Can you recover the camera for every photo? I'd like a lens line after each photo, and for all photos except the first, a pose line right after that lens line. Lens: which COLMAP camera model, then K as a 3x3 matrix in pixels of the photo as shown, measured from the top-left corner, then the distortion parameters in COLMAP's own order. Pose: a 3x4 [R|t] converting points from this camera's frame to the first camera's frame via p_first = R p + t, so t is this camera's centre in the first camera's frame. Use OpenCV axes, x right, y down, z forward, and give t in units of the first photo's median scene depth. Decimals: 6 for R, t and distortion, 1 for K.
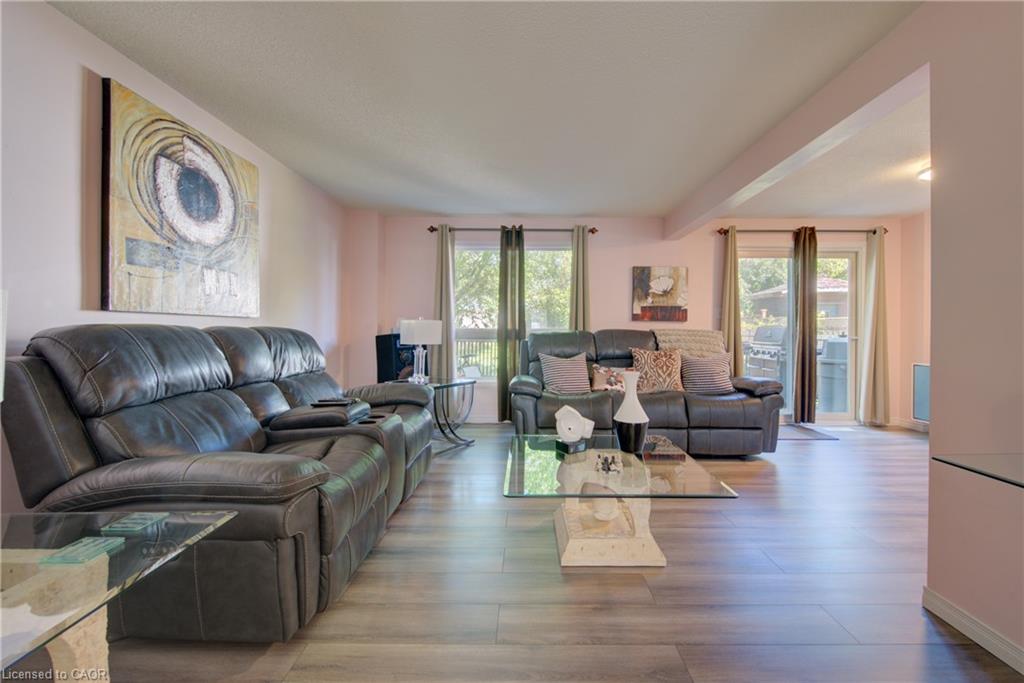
lens RADIAL K [[421.2, 0, 524.9], [0, 421.2, 331.4], [0, 0, 1]] dist [-0.000787, -0.000250]
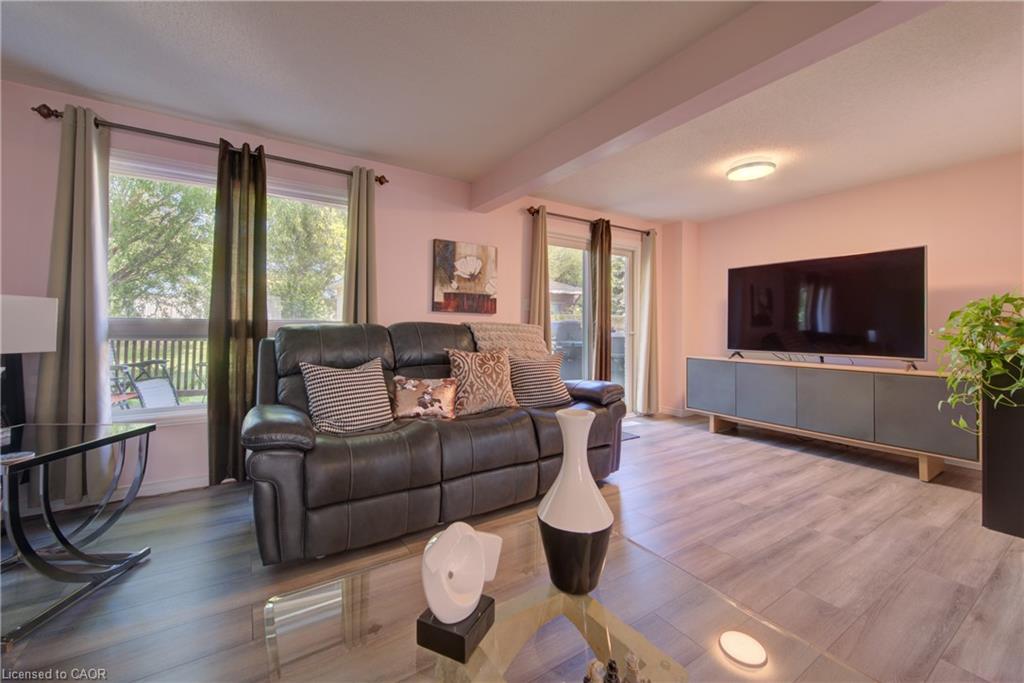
lens RADIAL K [[410.0, 0, 510.7], [0, 410.0, 321.6], [0, 0, 1]] dist [-0.001507, -0.000454]
pose [[0.837459, 0.010873, 0.546392, -0.032121], [-0.005269, 0.999916, -0.011823, 0.001534], [-0.546475, 0.007022, 0.837446, 0.377585]]
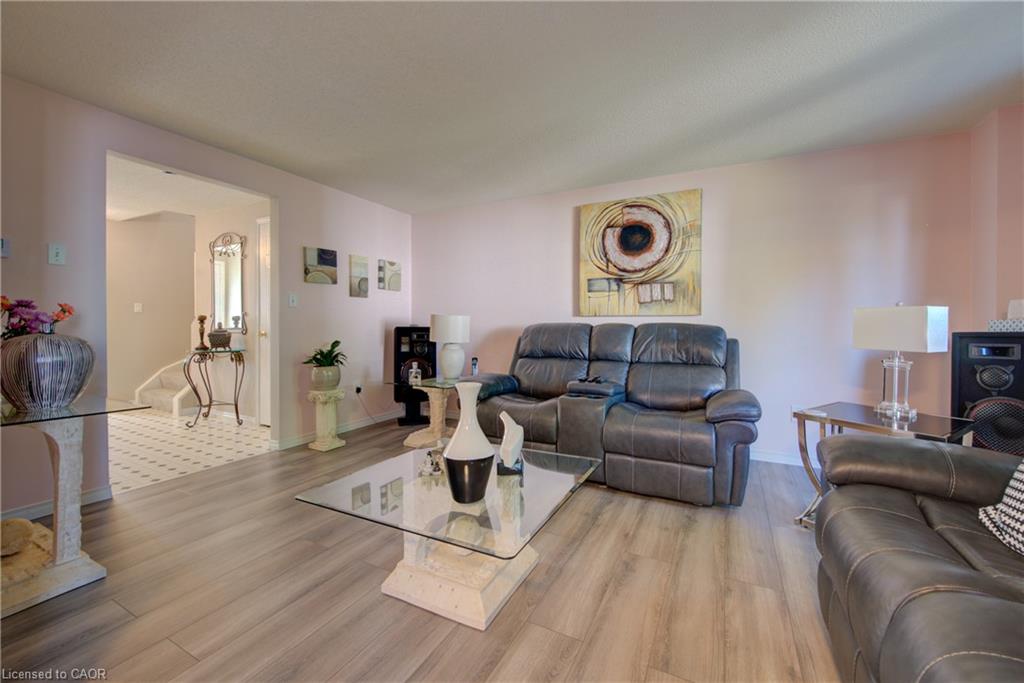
lens RADIAL K [[405.9, 0, 514.5], [0, 405.9, 334.3], [0, 0, 1]] dist [-0.001746, -0.000334]
pose [[-0.461170, 0.012864, -0.887218, 0.465665], [-0.007560, 0.999802, 0.018427, 0.003277], [0.887279, 0.015206, -0.460982, 0.791247]]
